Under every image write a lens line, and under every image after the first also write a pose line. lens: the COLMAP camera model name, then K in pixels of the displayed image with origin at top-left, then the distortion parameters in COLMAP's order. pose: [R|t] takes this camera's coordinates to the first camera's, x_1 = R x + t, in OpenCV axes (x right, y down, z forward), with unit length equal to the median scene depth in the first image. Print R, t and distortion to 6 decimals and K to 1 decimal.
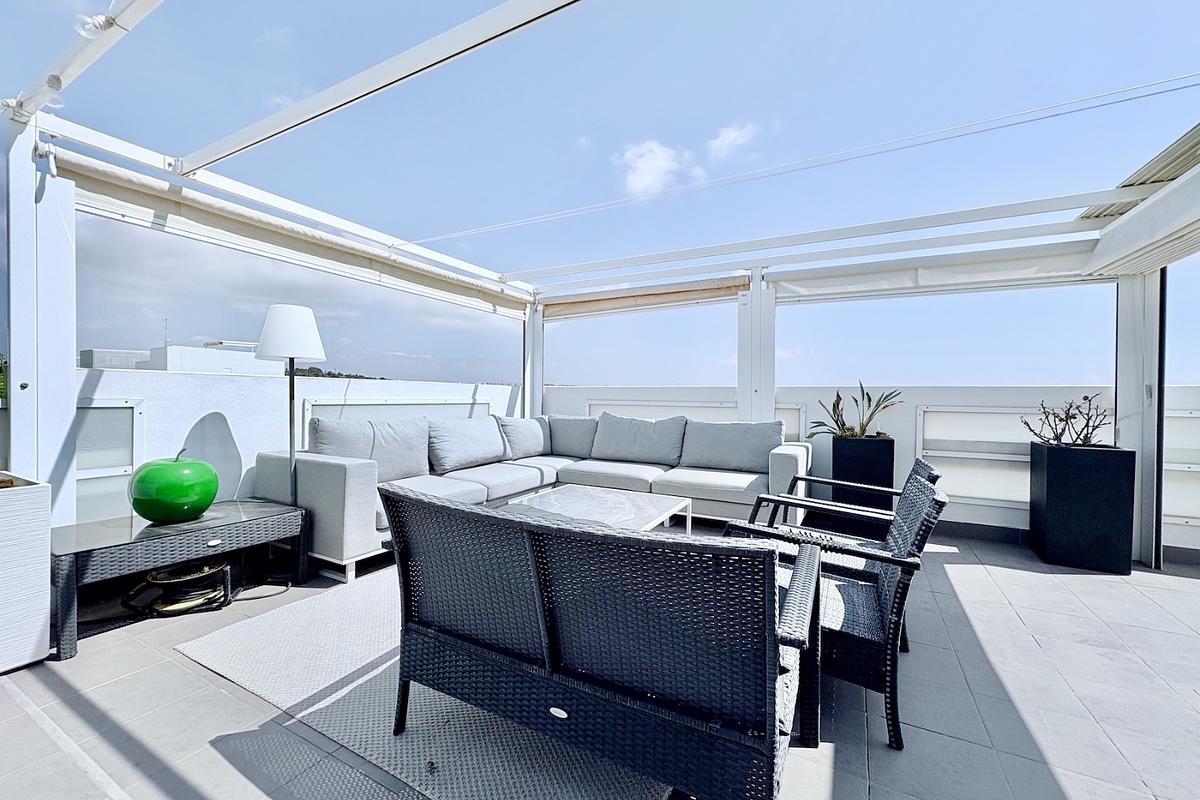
lens RADIAL K [[479.7, 0, 596.2], [0, 479.7, 399.5], [0, 0, 1]] dist [-0.000163, 0.000071]
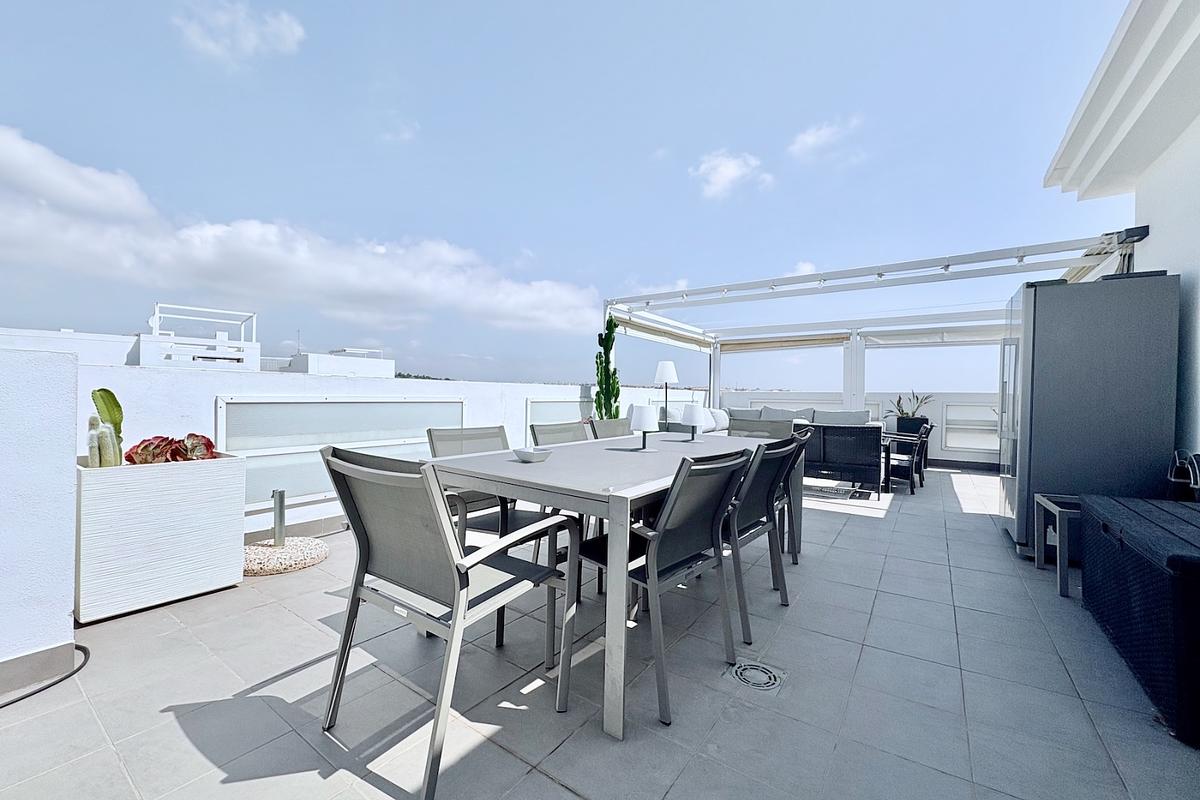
lens RADIAL K [[479.7, 0, 594.7], [0, 479.7, 395.2], [0, 0, 1]] dist [-0.000163, 0.000071]
pose [[0.991968, 0.002405, -0.126467, -0.434020], [-0.003609, 0.999950, -0.009296, 0.006014], [0.126438, 0.009677, 0.991927, -0.983822]]
